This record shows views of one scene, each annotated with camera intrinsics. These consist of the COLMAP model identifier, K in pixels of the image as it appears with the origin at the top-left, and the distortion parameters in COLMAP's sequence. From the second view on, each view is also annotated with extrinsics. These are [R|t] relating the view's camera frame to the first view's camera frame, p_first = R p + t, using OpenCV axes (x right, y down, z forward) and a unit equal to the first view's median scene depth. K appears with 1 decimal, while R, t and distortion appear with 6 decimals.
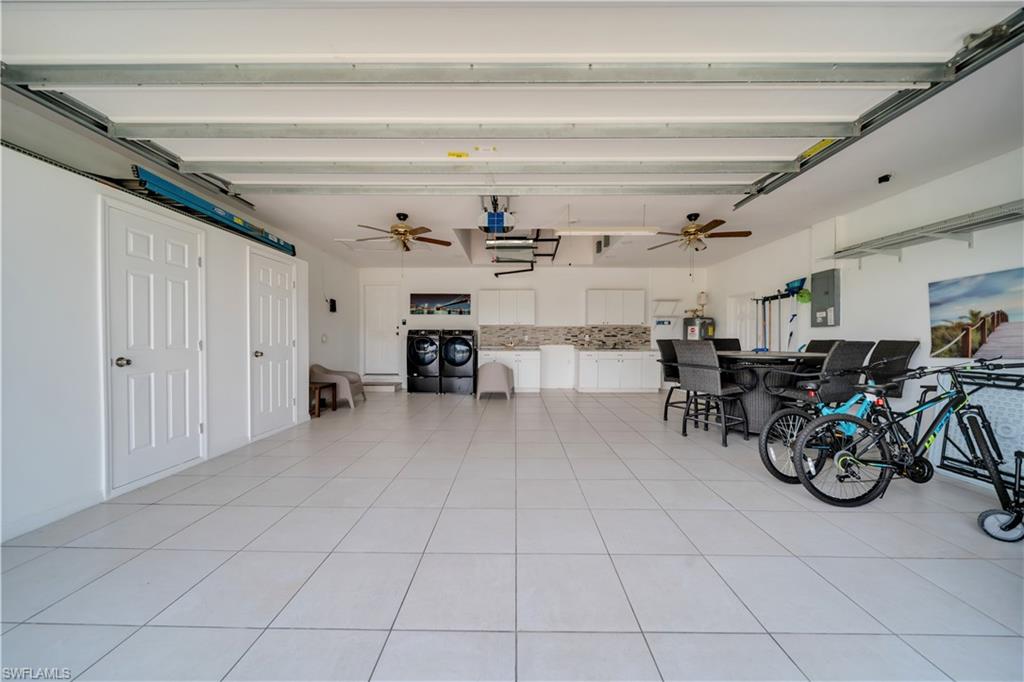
lens RADIAL K [[354.0, 0, 513.9], [0, 354.0, 344.4], [0, 0, 1]] dist [-0.000664, -0.000315]
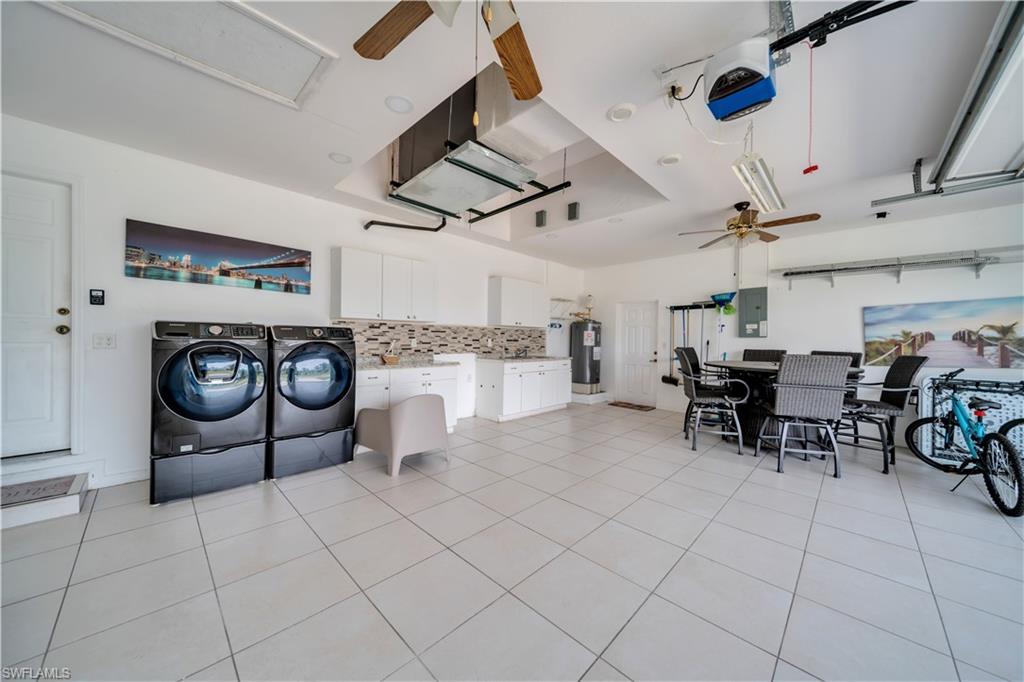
lens RADIAL K [[354.0, 0, 513.9], [0, 354.0, 344.4], [0, 0, 1]] dist [-0.000664, -0.000315]
pose [[0.692860, -0.002528, 0.721068, -0.295248], [-0.003000, 0.999975, 0.006388, -0.021248], [-0.721066, -0.006589, 0.692835, 0.498155]]
